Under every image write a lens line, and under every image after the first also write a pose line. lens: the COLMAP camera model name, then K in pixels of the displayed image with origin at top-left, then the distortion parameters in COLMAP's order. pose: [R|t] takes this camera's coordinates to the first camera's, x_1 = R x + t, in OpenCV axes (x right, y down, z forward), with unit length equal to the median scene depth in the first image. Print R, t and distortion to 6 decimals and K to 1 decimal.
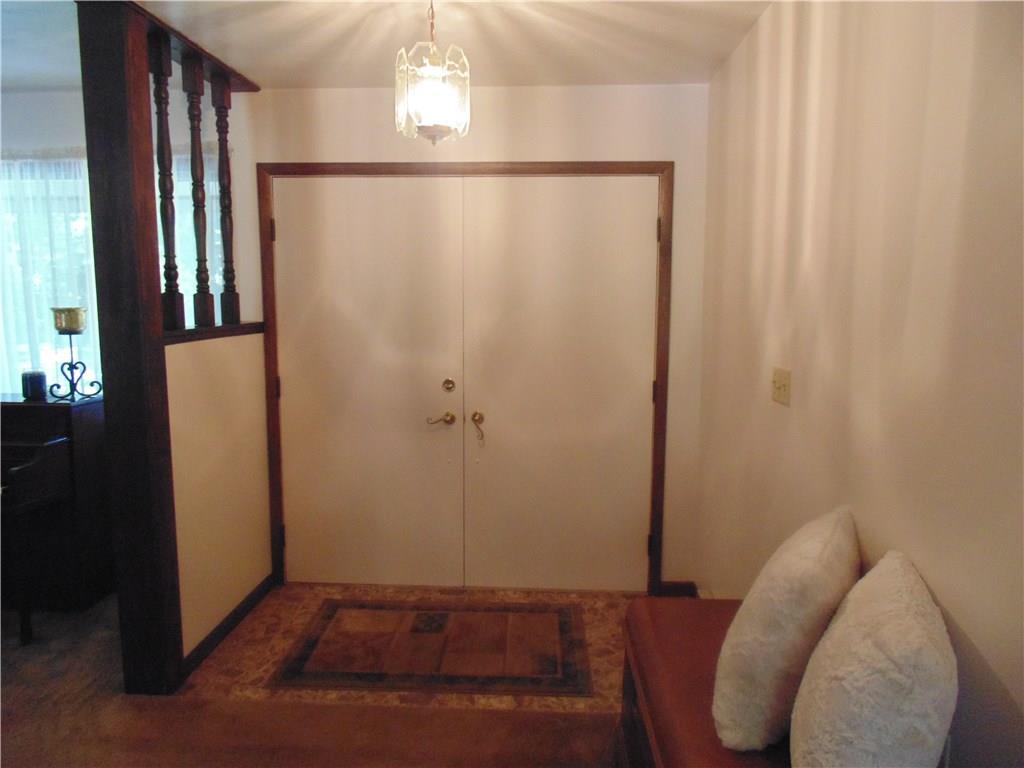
lens RADIAL K [[688.2, 0, 509.2], [0, 688.2, 378.4], [0, 0, 1]] dist [-0.009007, -0.001185]
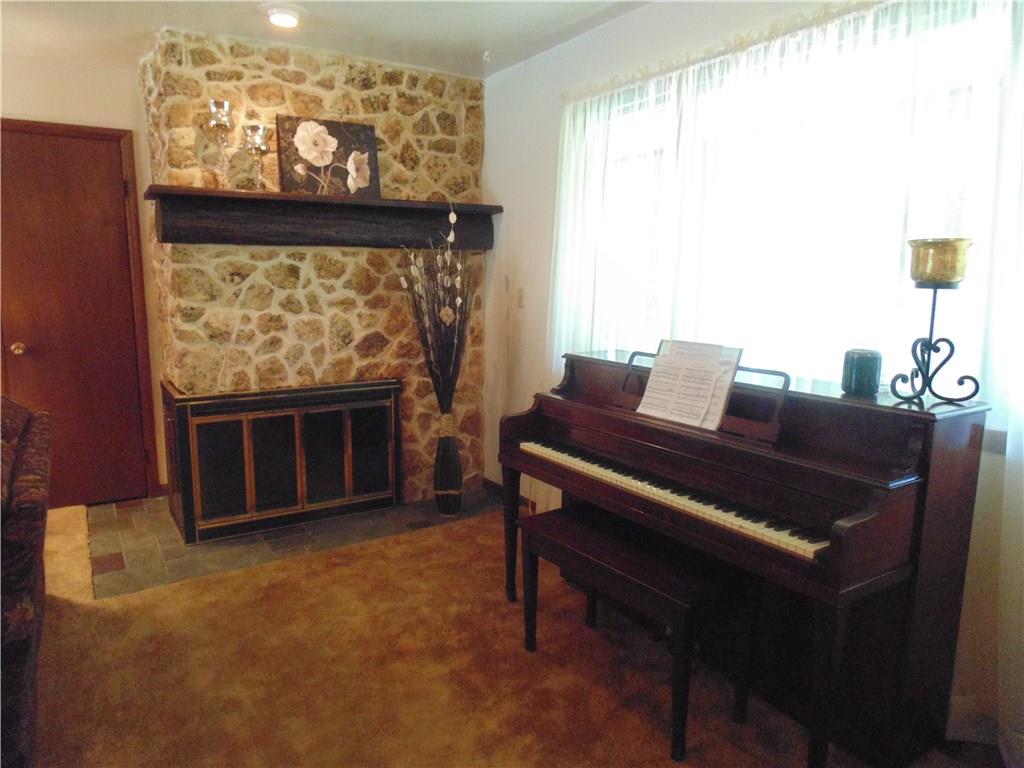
lens RADIAL K [[688.2, 0, 520.3], [0, 688.2, 379.3], [0, 0, 1]] dist [-0.009007, -0.001185]
pose [[0.597328, 0.116113, -0.793547, -0.398297], [-0.098997, 0.992572, 0.070716, 0.003552], [0.795864, 0.036319, 0.604386, 0.403976]]
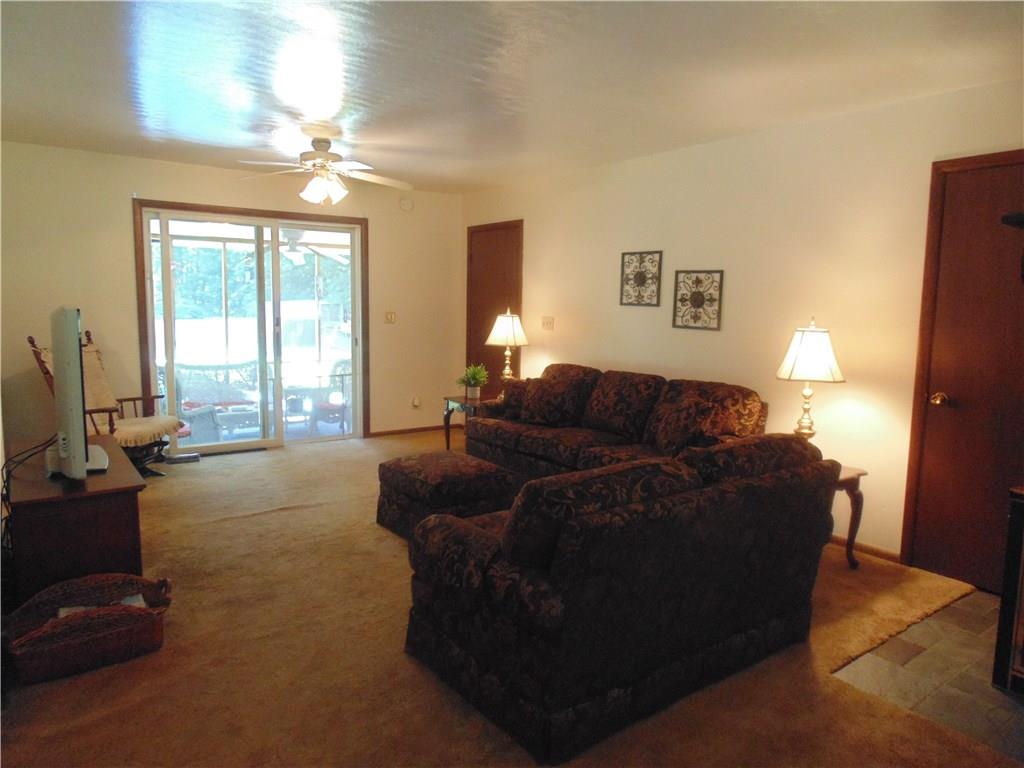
lens RADIAL K [[688.2, 0, 506.9], [0, 688.2, 380.2], [0, 0, 1]] dist [-0.009007, -0.001185]
pose [[-0.778202, 0.055132, -0.625590, -0.603571], [-0.094113, 0.974652, 0.202967, -0.070145], [0.620923, 0.216826, -0.753287, 0.823720]]
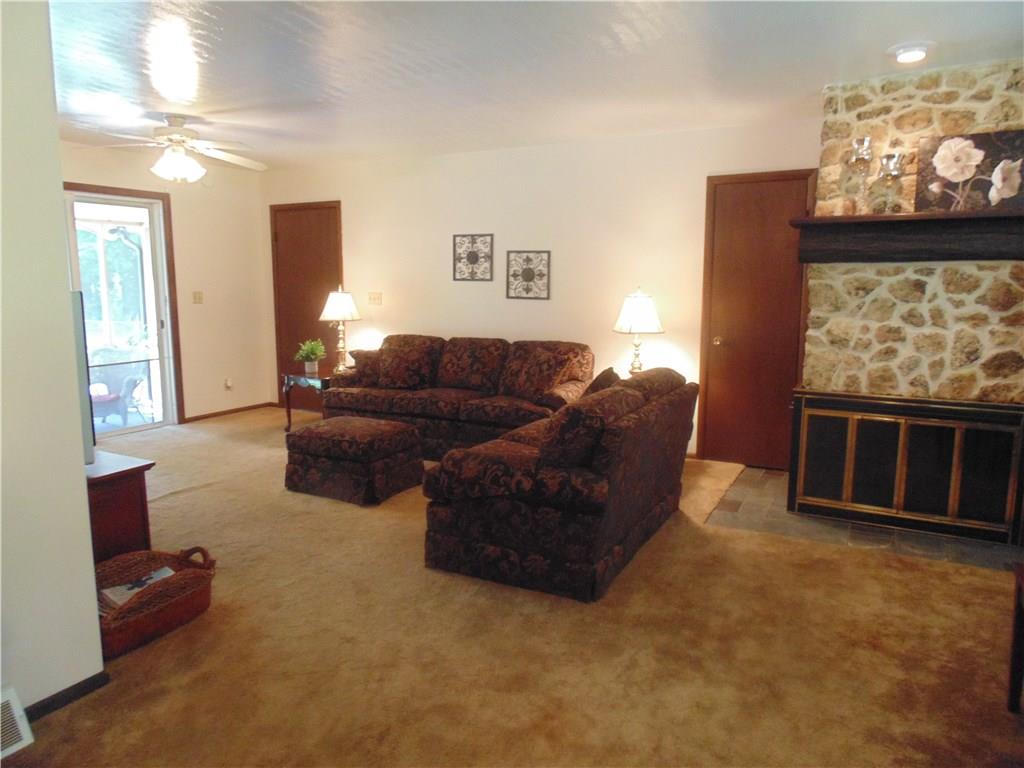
lens RADIAL K [[688.2, 0, 510.5], [0, 688.2, 380.6], [0, 0, 1]] dist [-0.009007, -0.001185]
pose [[-0.423488, 0.125196, -0.897209, -0.170245], [-0.111435, 0.975683, 0.188744, -0.041623], [0.899022, 0.179911, -0.399239, 0.652223]]
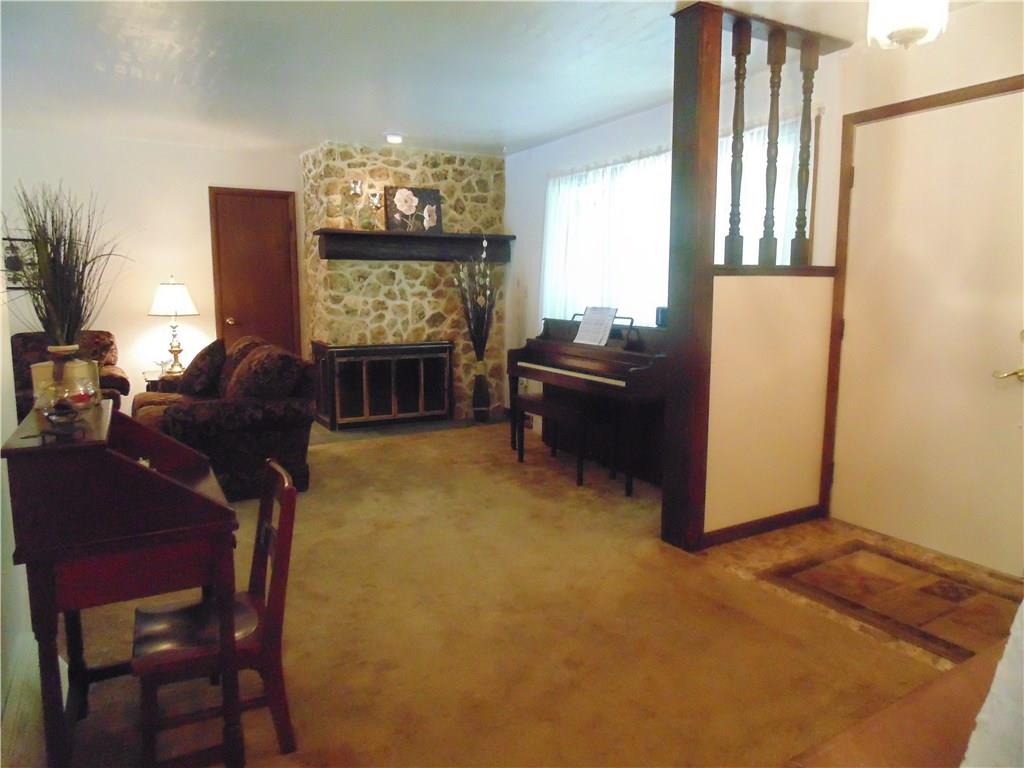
lens RADIAL K [[688.2, 0, 516.6], [0, 688.2, 381.7], [0, 0, 1]] dist [-0.009007, -0.001185]
pose [[0.548908, 0.109367, -0.828697, 0.292702], [-0.101183, 0.992807, 0.064004, 0.082301], [0.829736, 0.048717, 0.556026, 0.011749]]
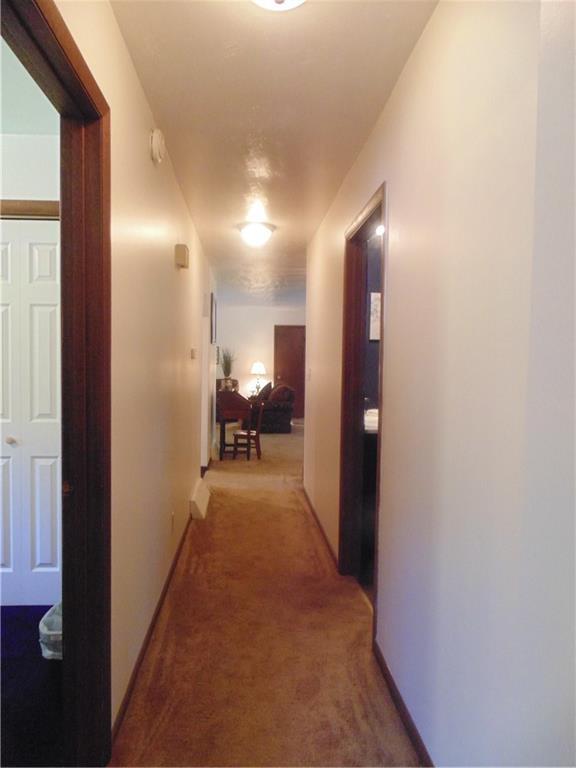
lens RADIAL K [[516.1, 0, 287.0], [0, 516.1, 382.9], [0, 0, 1]] dist [-0.009007, -0.001185]
pose [[0.133284, 0.039226, -0.990301, 1.916516], [-0.126990, 0.991656, 0.022188, 0.069074], [0.982908, 0.122801, 0.137153, -0.033486]]
